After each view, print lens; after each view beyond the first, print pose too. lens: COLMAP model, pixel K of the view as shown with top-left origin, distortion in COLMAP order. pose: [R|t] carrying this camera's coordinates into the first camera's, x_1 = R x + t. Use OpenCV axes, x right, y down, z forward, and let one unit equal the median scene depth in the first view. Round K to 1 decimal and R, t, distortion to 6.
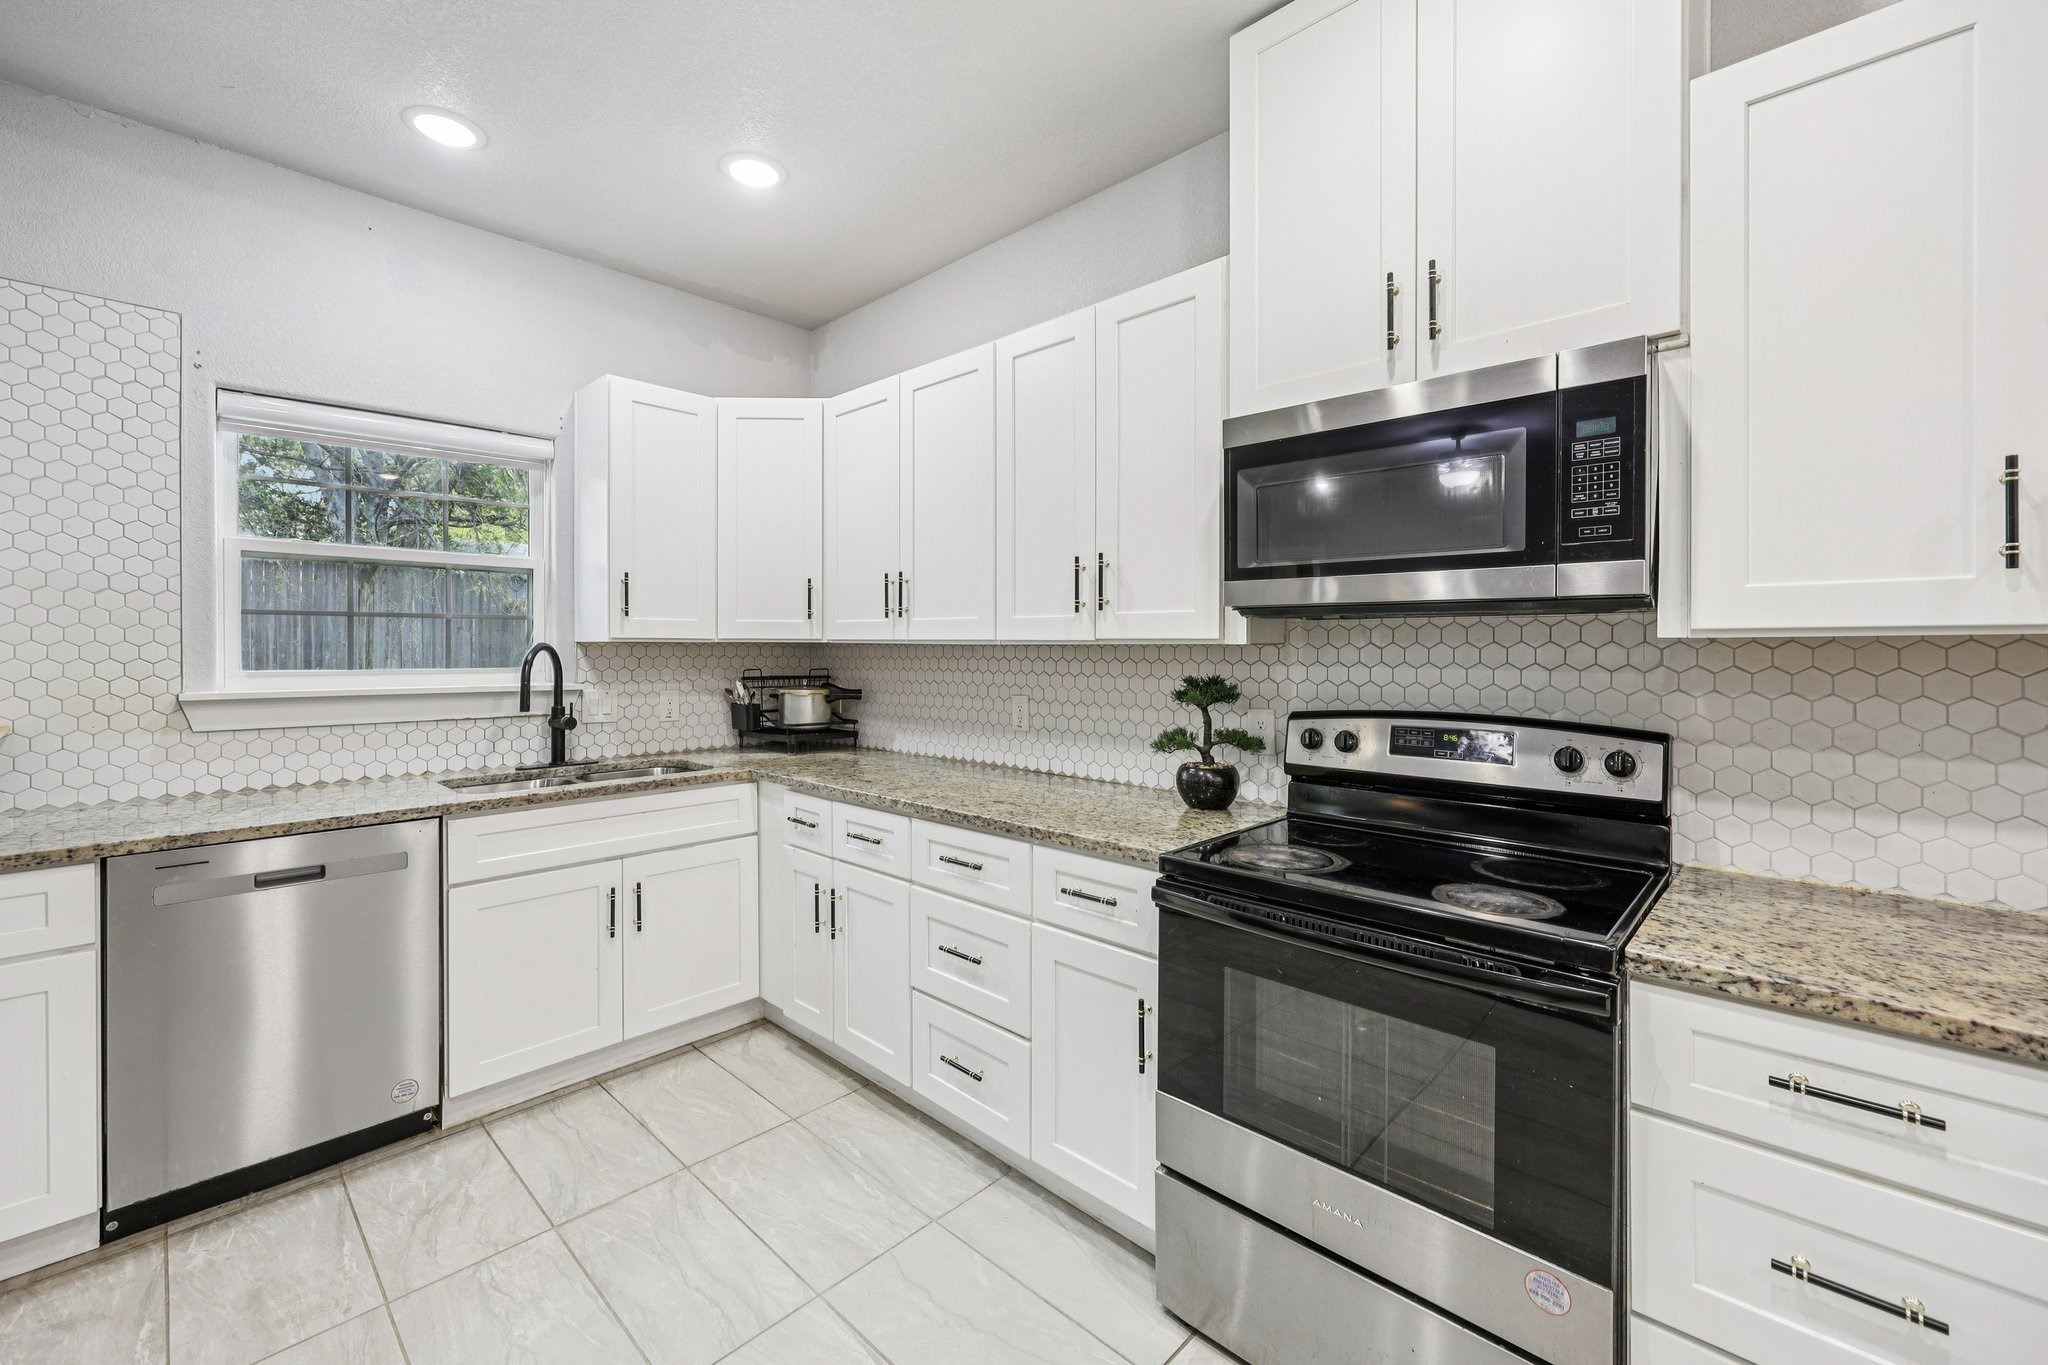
lens RADIAL K [[832.0, 0, 1036.6], [0, 832.0, 651.5], [0, 0, 1]] dist [-0.000964, 0.000494]
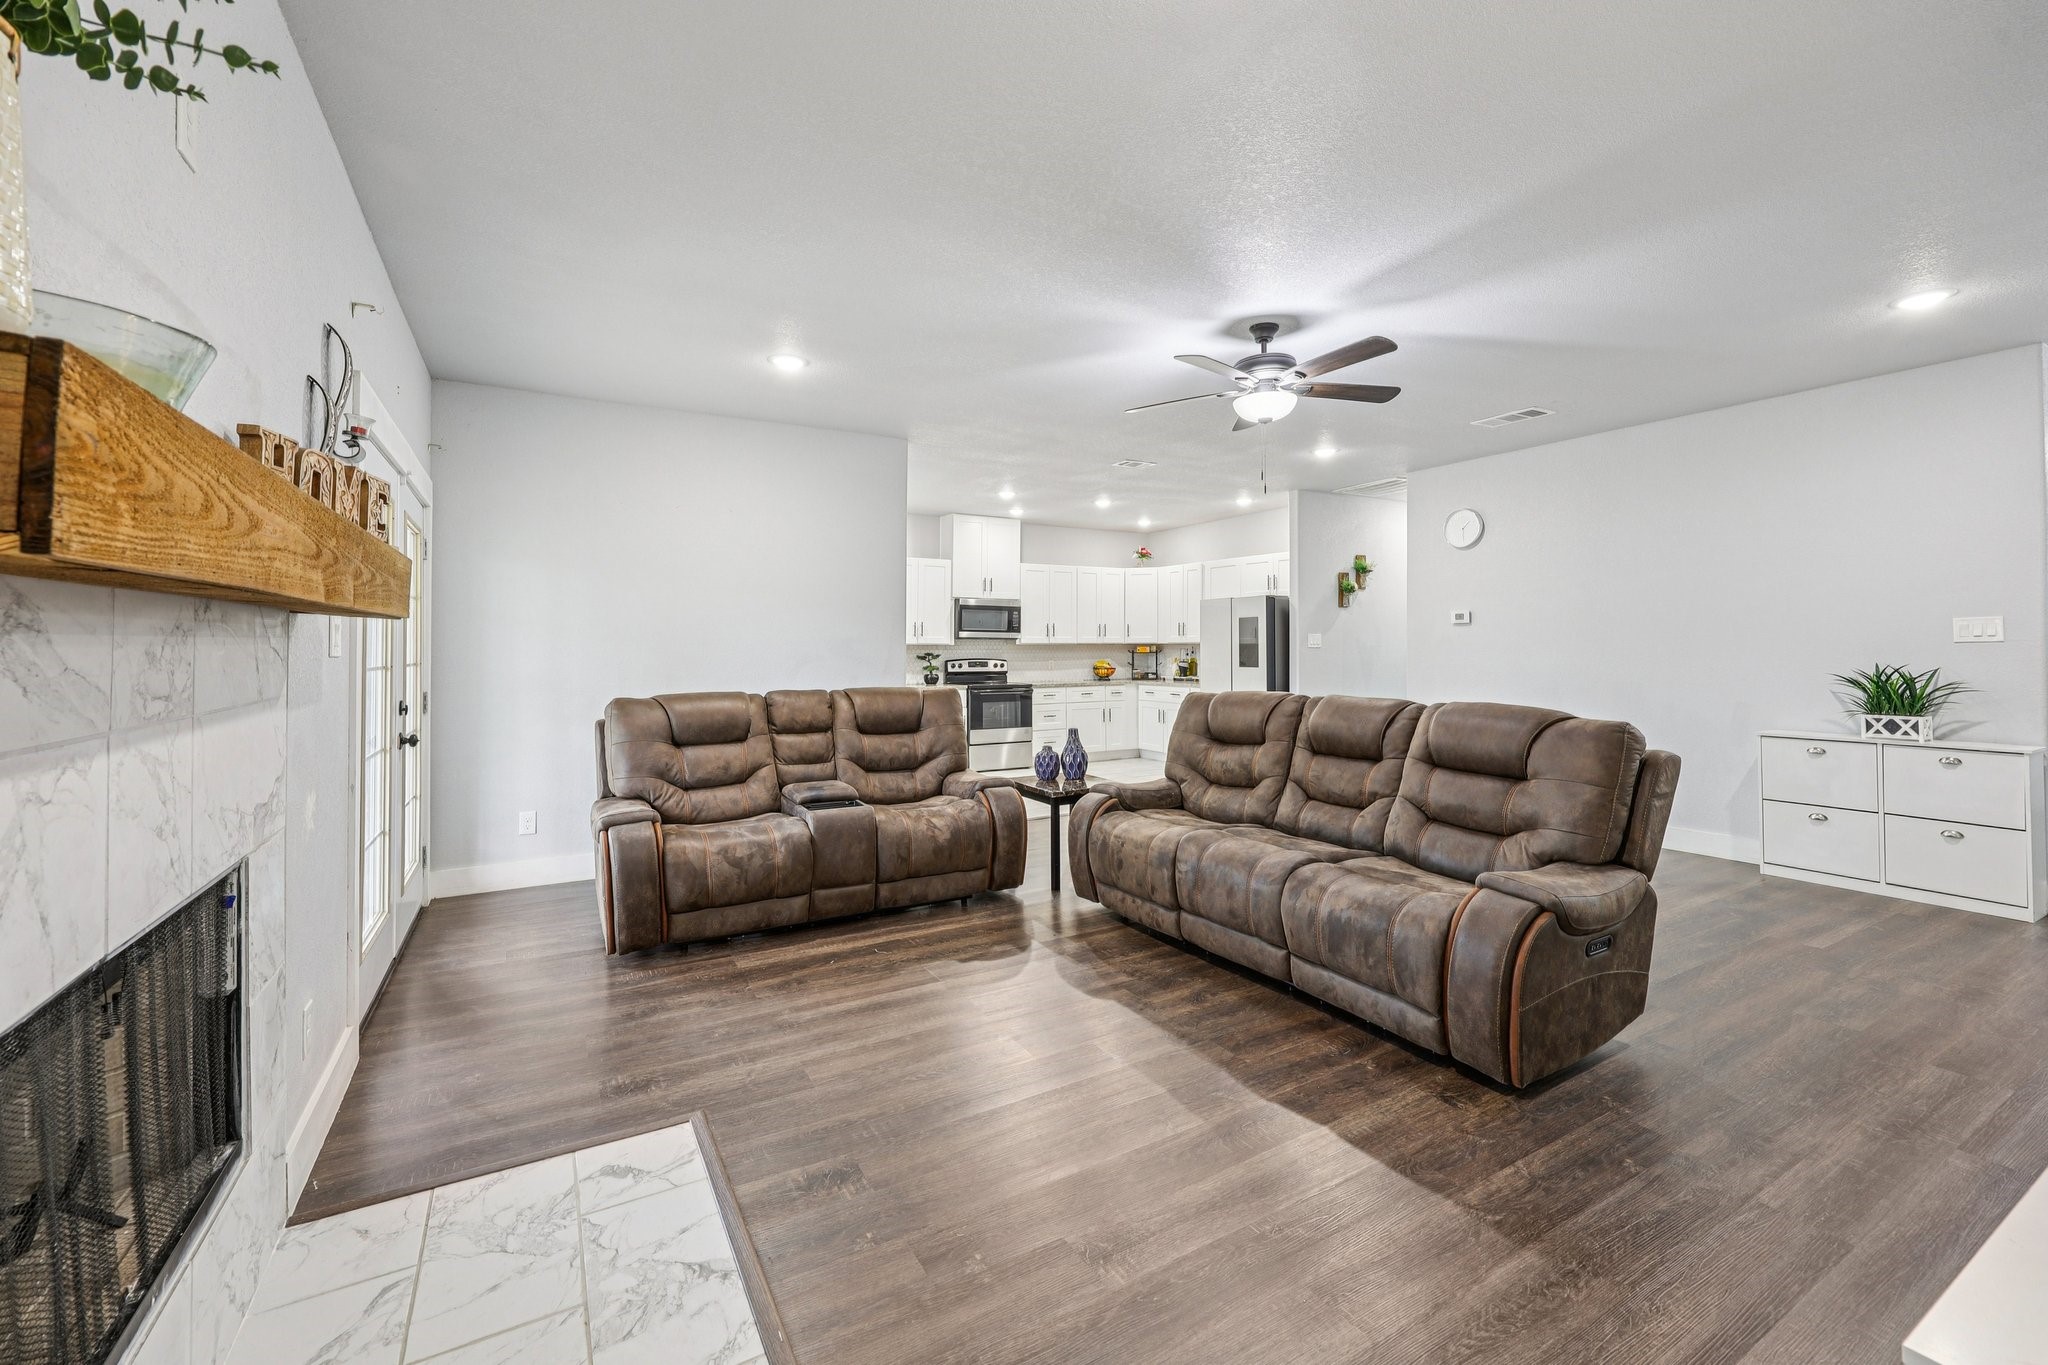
lens RADIAL K [[832.0, 0, 1017.3], [0, 832.0, 648.2], [0, 0, 1]] dist [-0.000964, 0.000494]
pose [[0.288888, -0.003861, 0.957355, -3.803764], [0.002637, 0.999991, 0.003237, -0.004863], [-0.957359, 0.001589, 0.288896, -0.629338]]
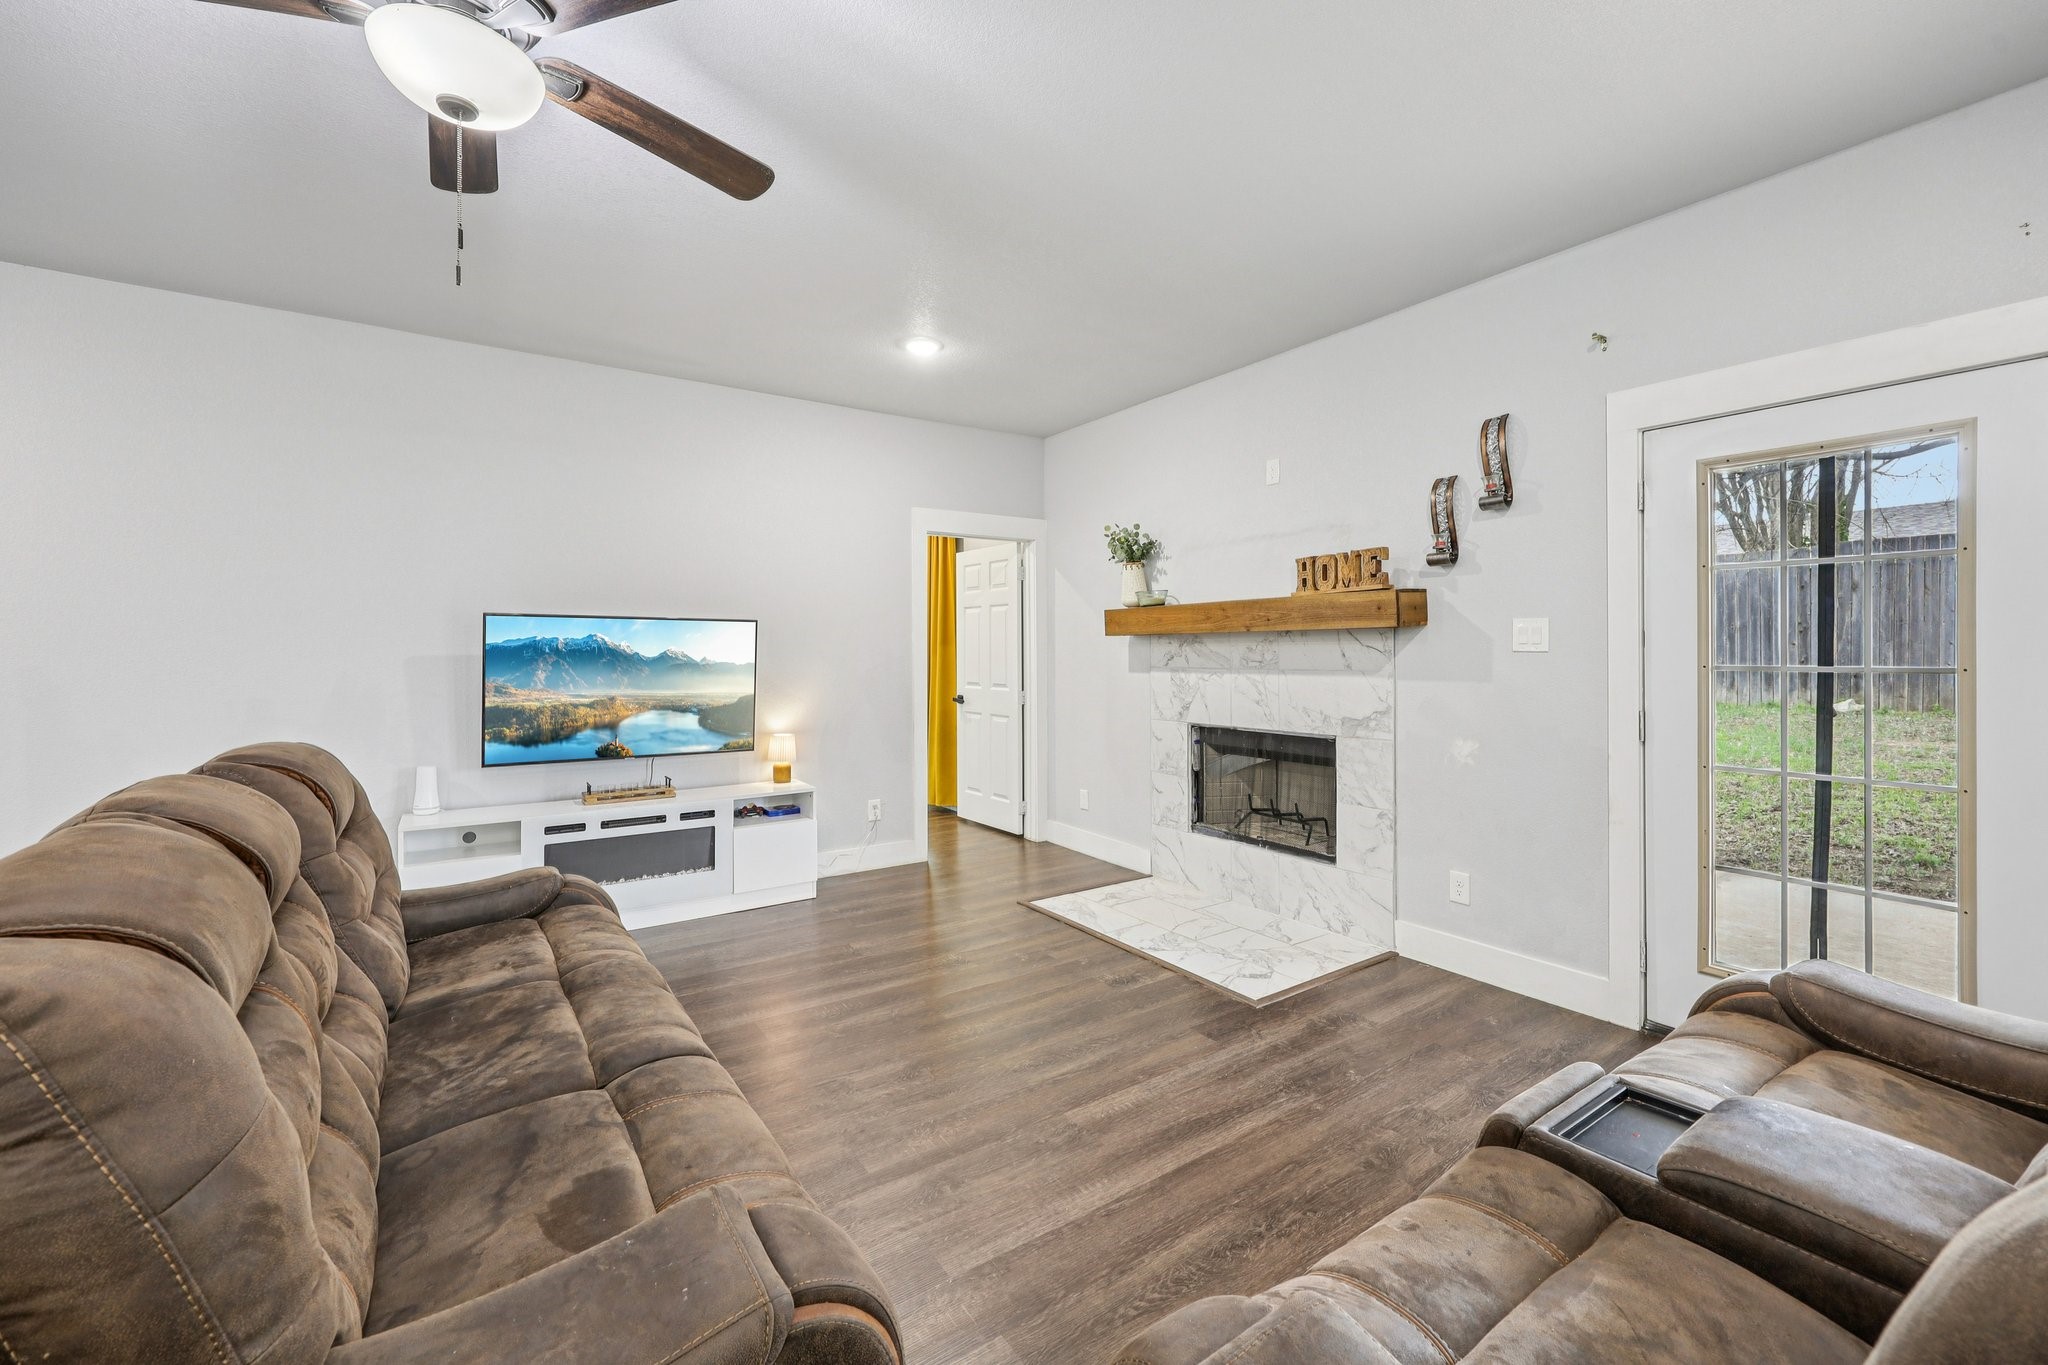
lens RADIAL K [[832.0, 0, 1019.6], [0, 832.0, 655.8], [0, 0, 1]] dist [-0.000964, 0.000494]
pose [[-0.217810, 0.006992, -0.975966, -1.330801], [0.004574, 0.999971, 0.006143, 0.001780], [0.975980, -0.003126, -0.217836, 0.025246]]
